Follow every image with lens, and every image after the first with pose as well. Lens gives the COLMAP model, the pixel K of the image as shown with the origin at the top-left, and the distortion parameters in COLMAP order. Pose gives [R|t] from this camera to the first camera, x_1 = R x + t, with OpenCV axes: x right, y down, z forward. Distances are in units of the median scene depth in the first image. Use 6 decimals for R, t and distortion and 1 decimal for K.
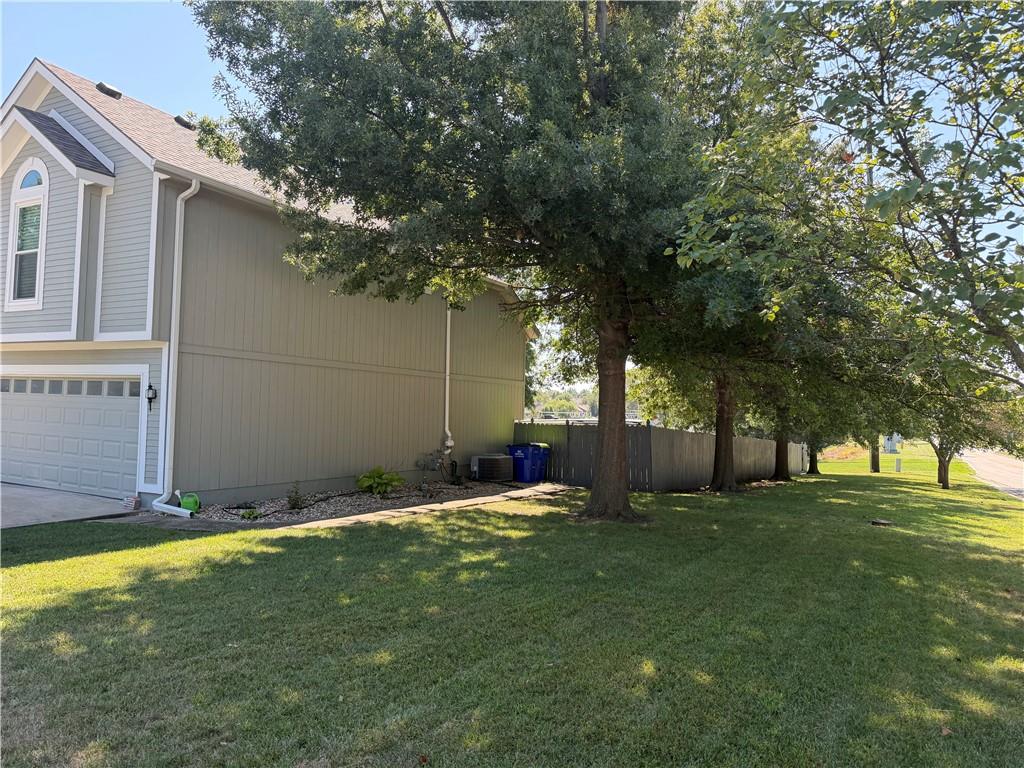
lens RADIAL K [[703.7, 0, 469.3], [0, 703.7, 380.3], [0, 0, 1]] dist [0.109263, -0.083263]
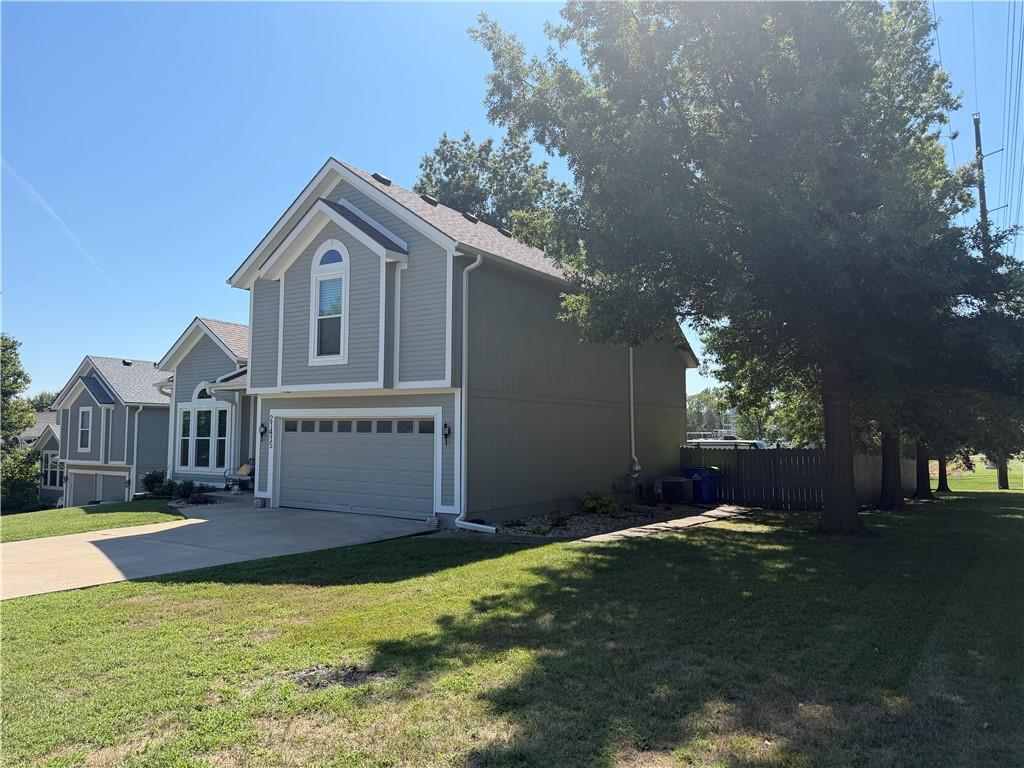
lens RADIAL K [[721.7, 0, 512.0], [0, 721.7, 384.0], [0, 0, 1]] dist [0.162714, -0.202429]
pose [[0.998583, -0.030277, -0.043771, -0.257057], [0.029011, 0.999150, -0.029293, -0.019990], [0.044621, 0.027981, 0.998612, -0.207781]]
